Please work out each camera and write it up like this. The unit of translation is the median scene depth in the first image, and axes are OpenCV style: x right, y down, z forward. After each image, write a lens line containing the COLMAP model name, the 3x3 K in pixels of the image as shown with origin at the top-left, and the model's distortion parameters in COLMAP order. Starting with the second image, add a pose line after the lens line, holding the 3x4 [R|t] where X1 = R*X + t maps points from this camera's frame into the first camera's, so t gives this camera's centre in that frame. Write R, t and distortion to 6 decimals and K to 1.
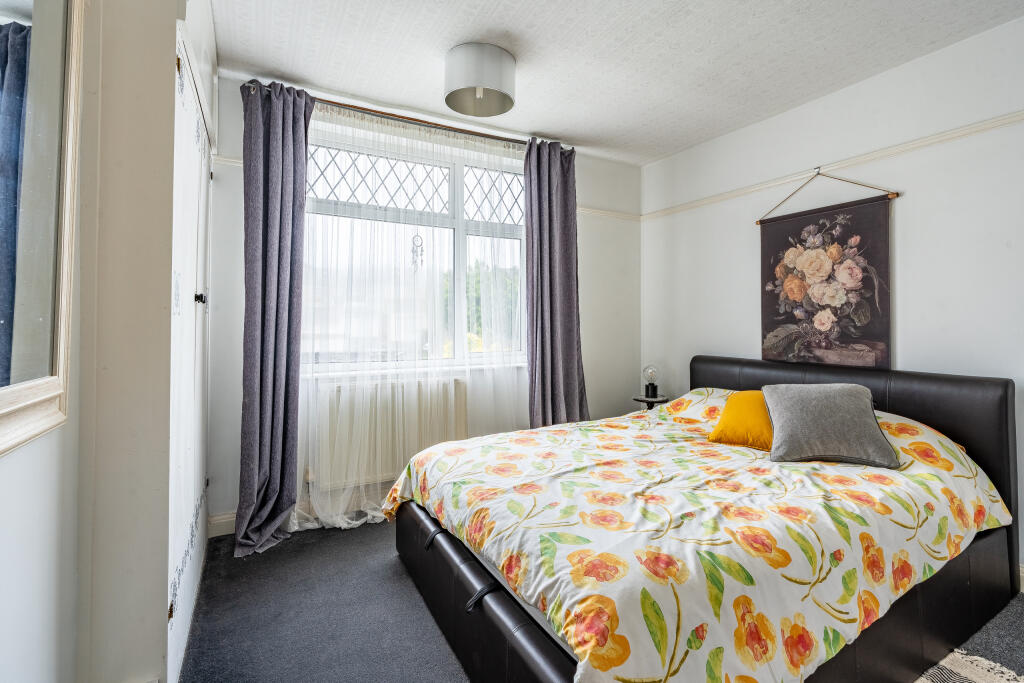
lens RADIAL K [[461.3, 0, 508.0], [0, 461.3, 313.2], [0, 0, 1]] dist [-0.014059, 0.000042]
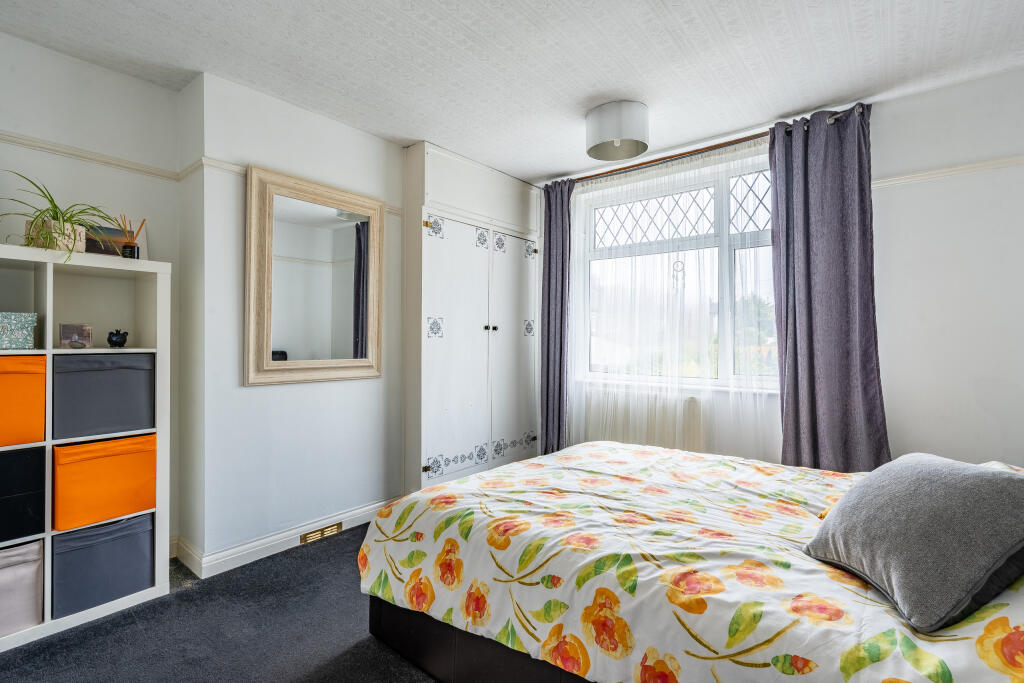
lens RADIAL K [[461.3, 0, 507.8], [0, 461.3, 340.5], [0, 0, 1]] dist [-0.014059, 0.000042]
pose [[0.378491, -0.003265, -0.925599, 0.684368], [0.018281, 0.999825, 0.003949, 0.005360], [0.925424, -0.018415, 0.378485, 0.234427]]
